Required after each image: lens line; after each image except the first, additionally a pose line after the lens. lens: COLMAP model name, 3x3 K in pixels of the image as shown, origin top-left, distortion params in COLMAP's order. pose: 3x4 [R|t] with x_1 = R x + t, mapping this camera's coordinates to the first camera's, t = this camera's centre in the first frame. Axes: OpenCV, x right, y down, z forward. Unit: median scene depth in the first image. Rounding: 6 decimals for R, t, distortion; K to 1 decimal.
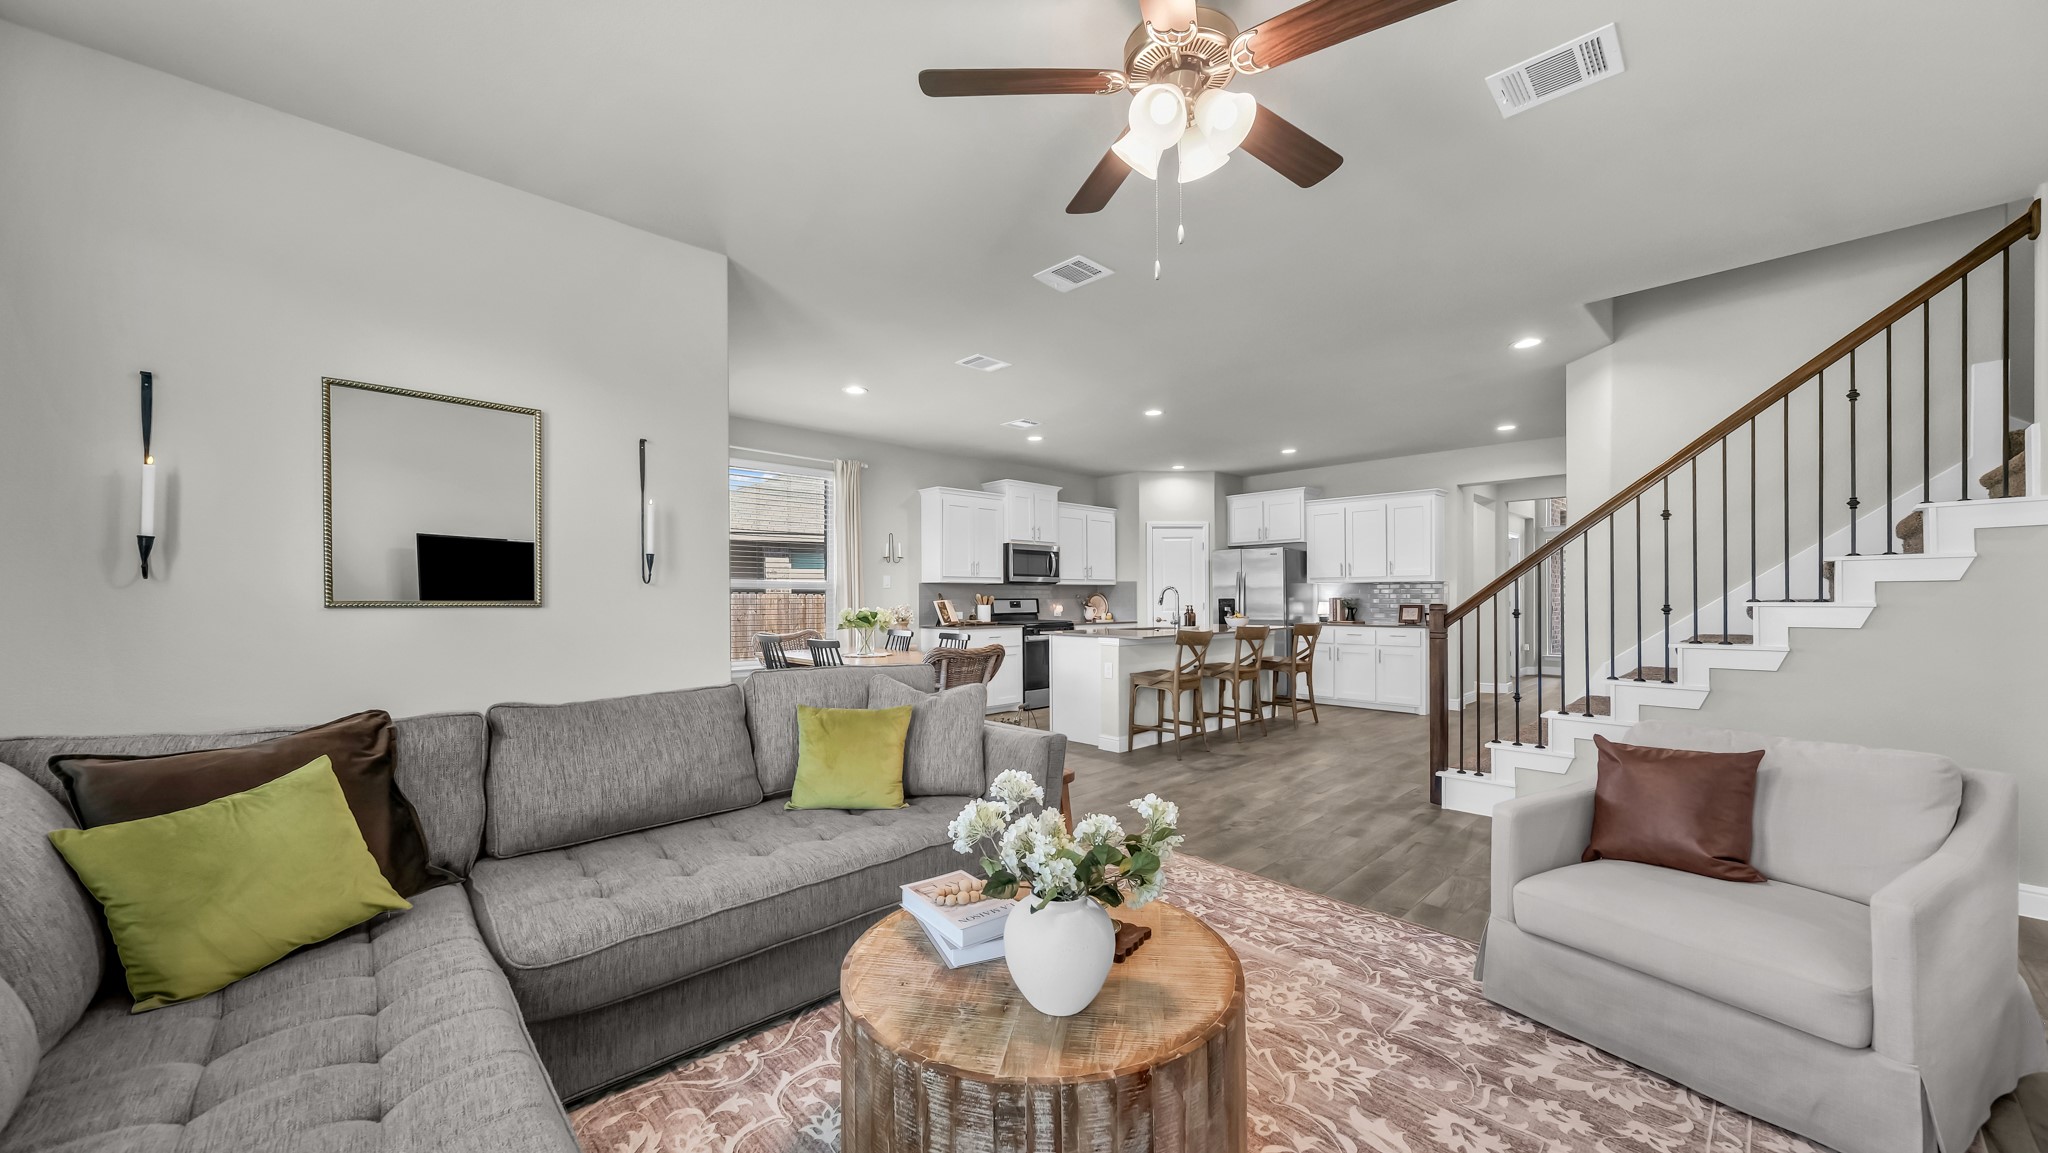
lens RADIAL K [[703.6, 0, 1027.2], [0, 703.6, 593.8], [0, 0, 1]] dist [-0.000574, -0.000009]
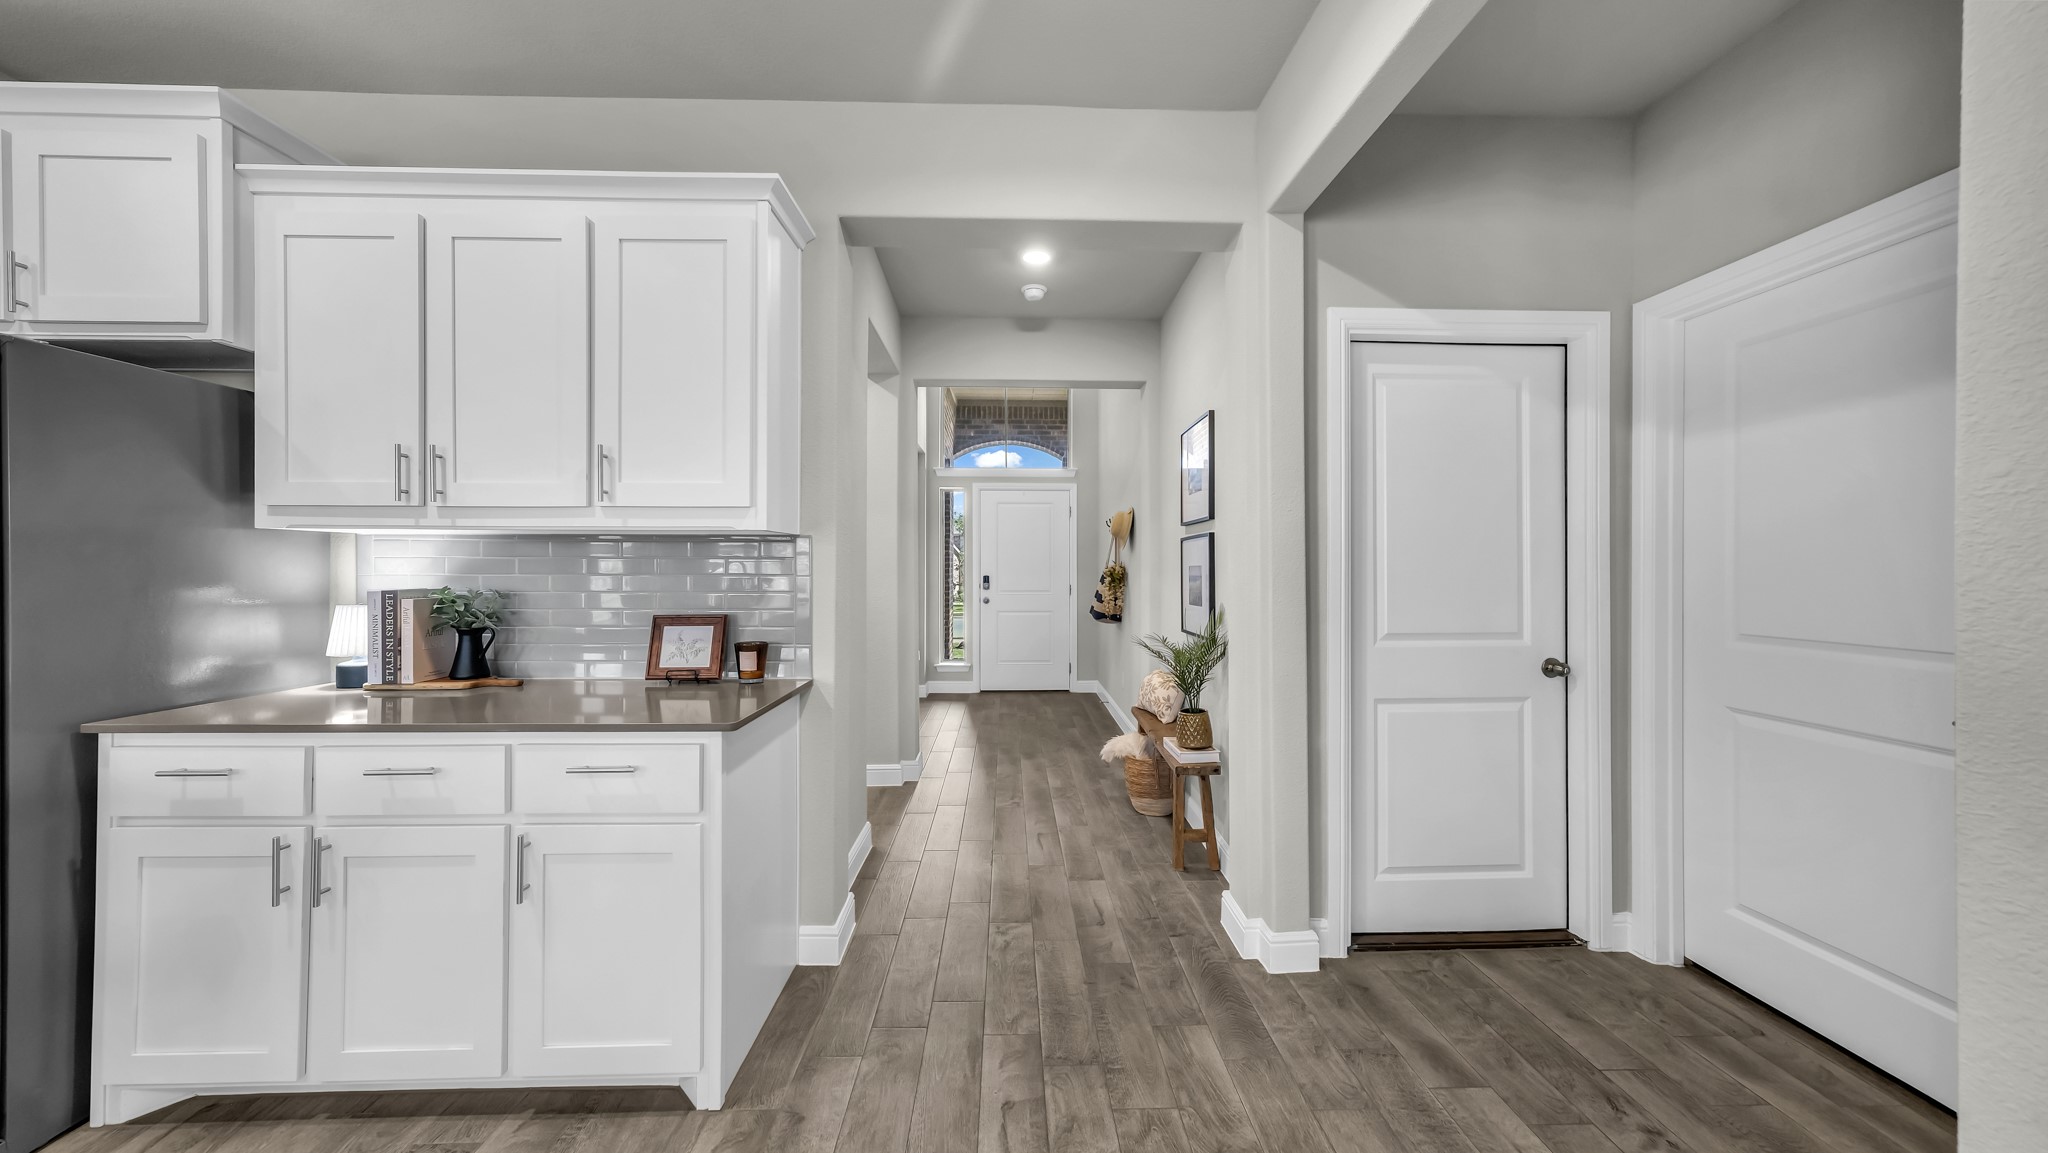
lens RADIAL K [[713.3, 0, 1015.1], [0, 713.3, 568.0], [0, 0, 1]] dist [-0.000244, -0.000019]
pose [[0.673623, 0.005435, 0.739055, 0.488776], [-0.007085, 0.999974, -0.000895, -0.004056], [-0.739041, -0.004633, 0.673644, 0.823849]]
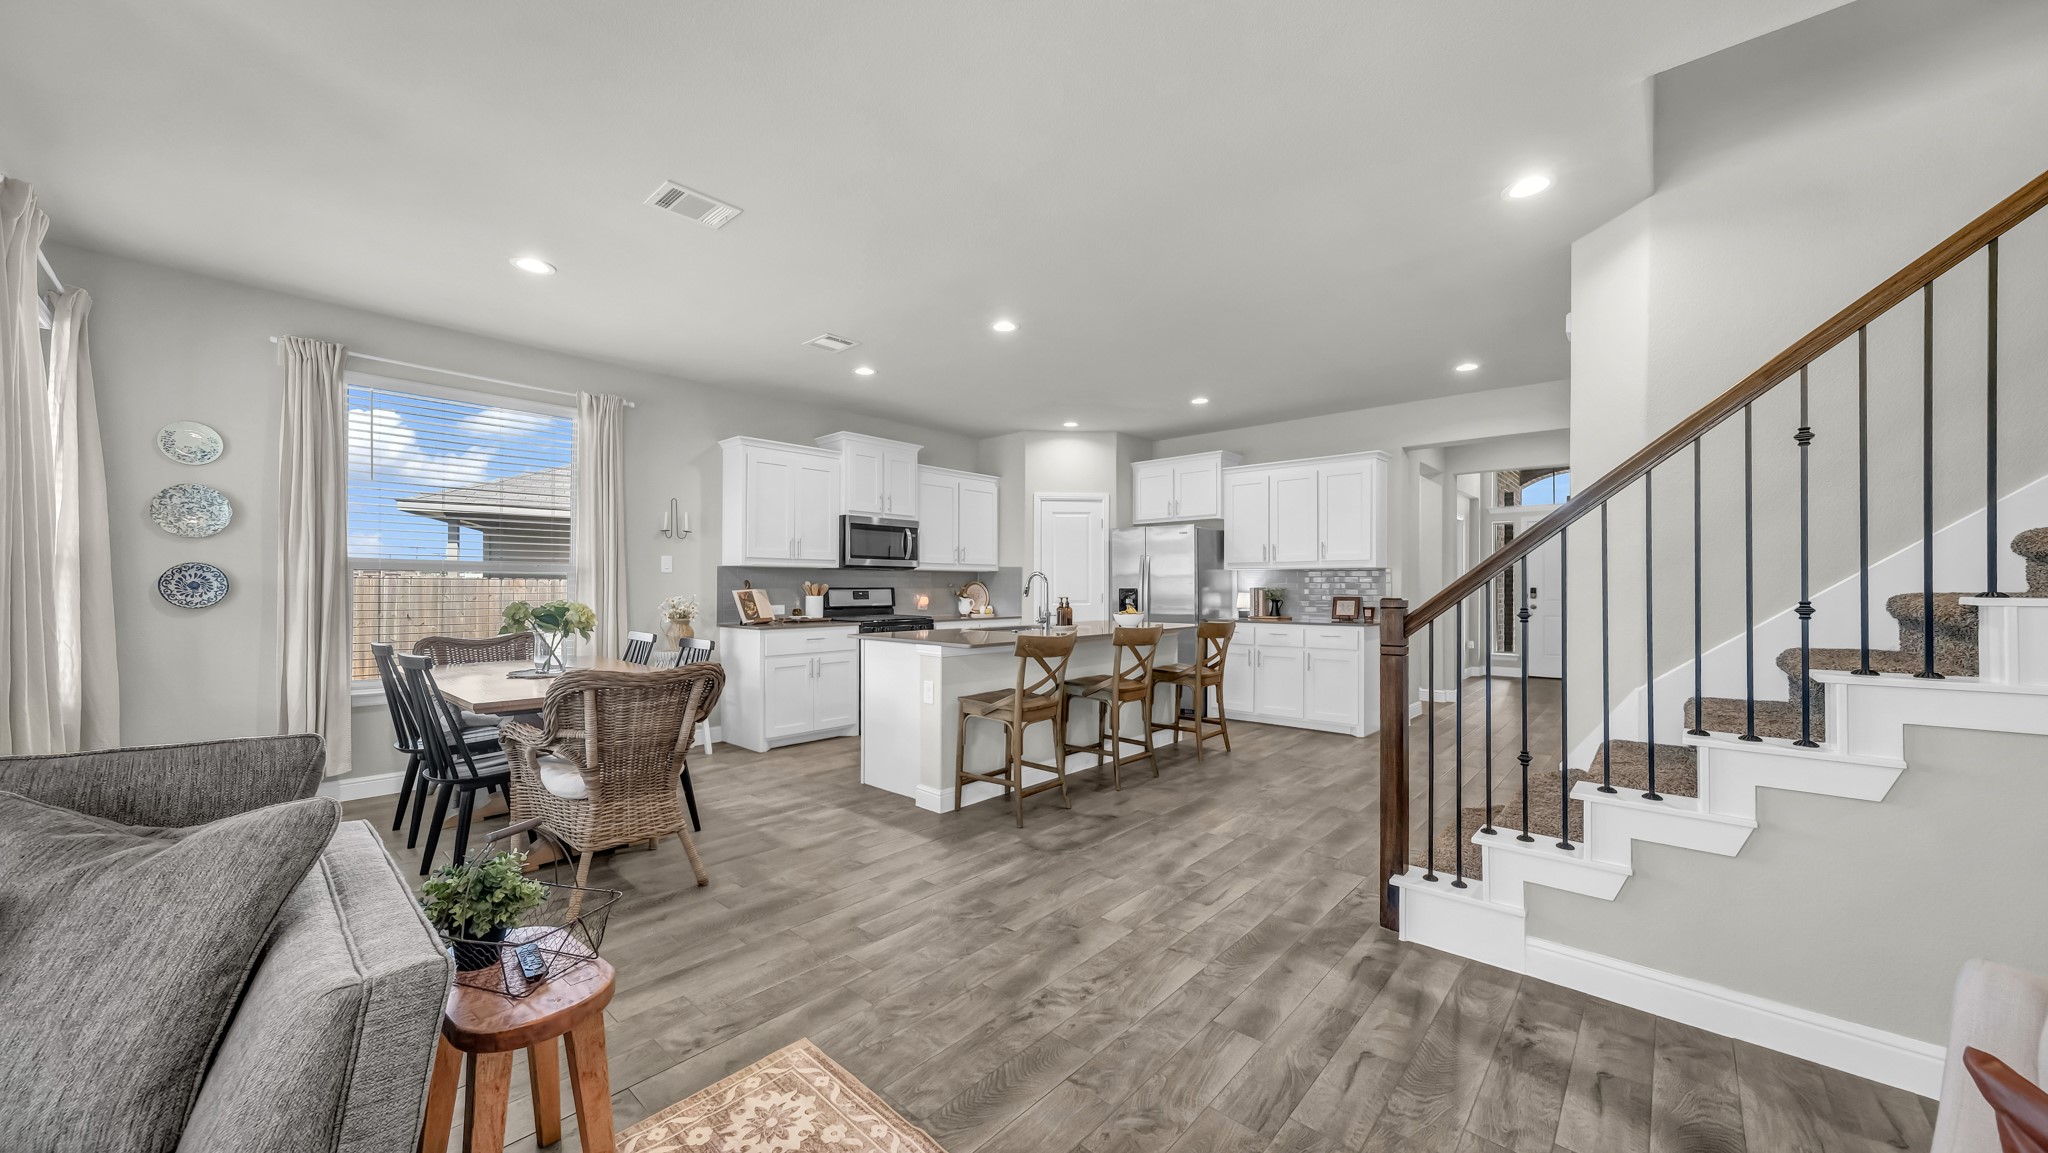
lens RADIAL K [[729.3, 0, 1031.1], [0, 729.3, 584.8], [0, 0, 1]] dist [0.000228, 0.000041]
pose [[0.995542, 0.003579, 0.094253, 0.114856], [-0.003811, 0.999990, 0.002282, 0.001382], [-0.094244, -0.002631, 0.995546, 0.217476]]
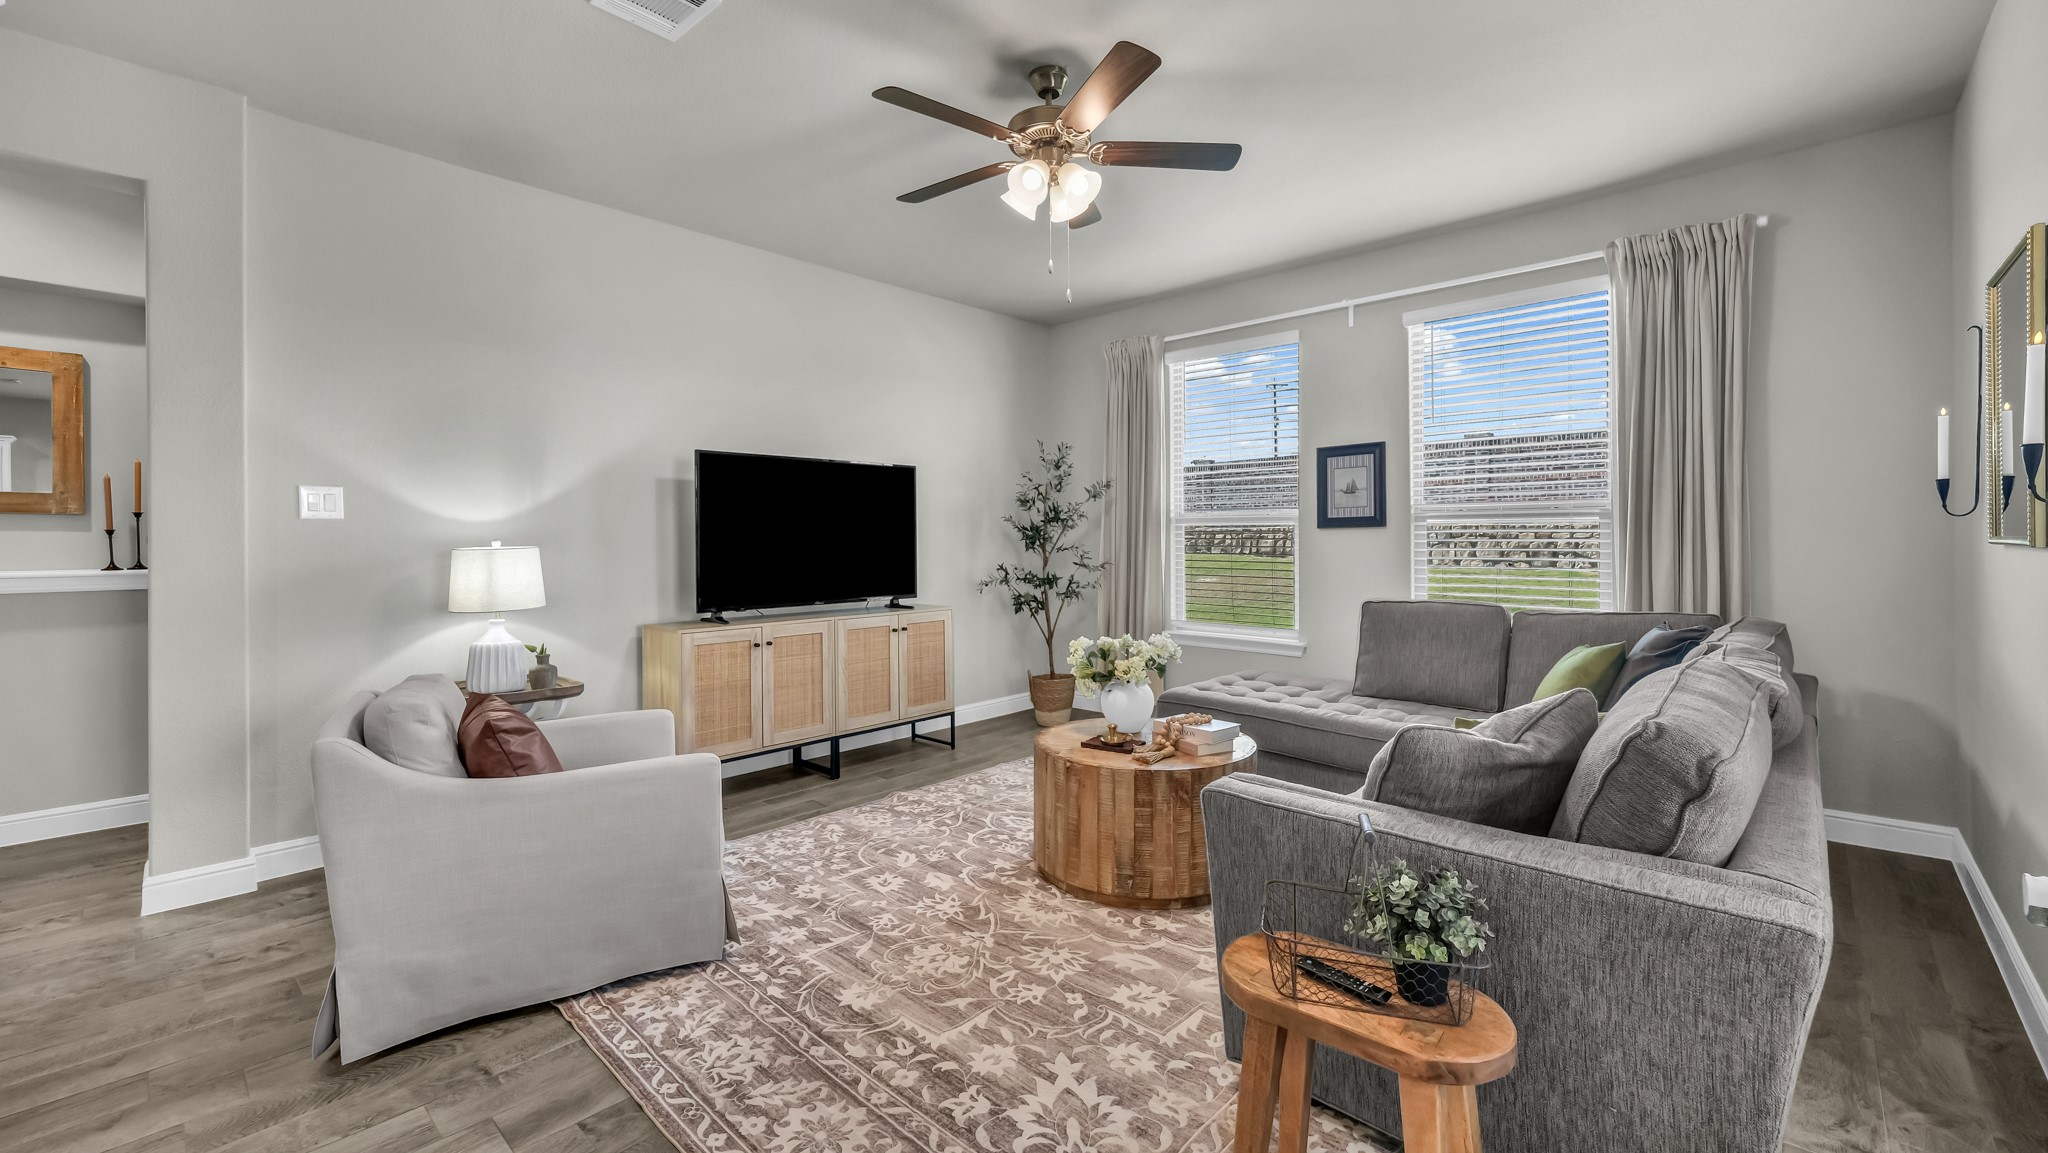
lens RADIAL K [[829.7, 0, 1024.8], [0, 829.7, 545.8], [0, 0, 1]] dist [0.000684, 0.000047]
pose [[-0.998658, 0.004276, -0.051615, 0.090281], [0.004309, 0.999991, -0.000527, 0.003808], [0.051612, -0.000748, -0.998667, 0.645408]]
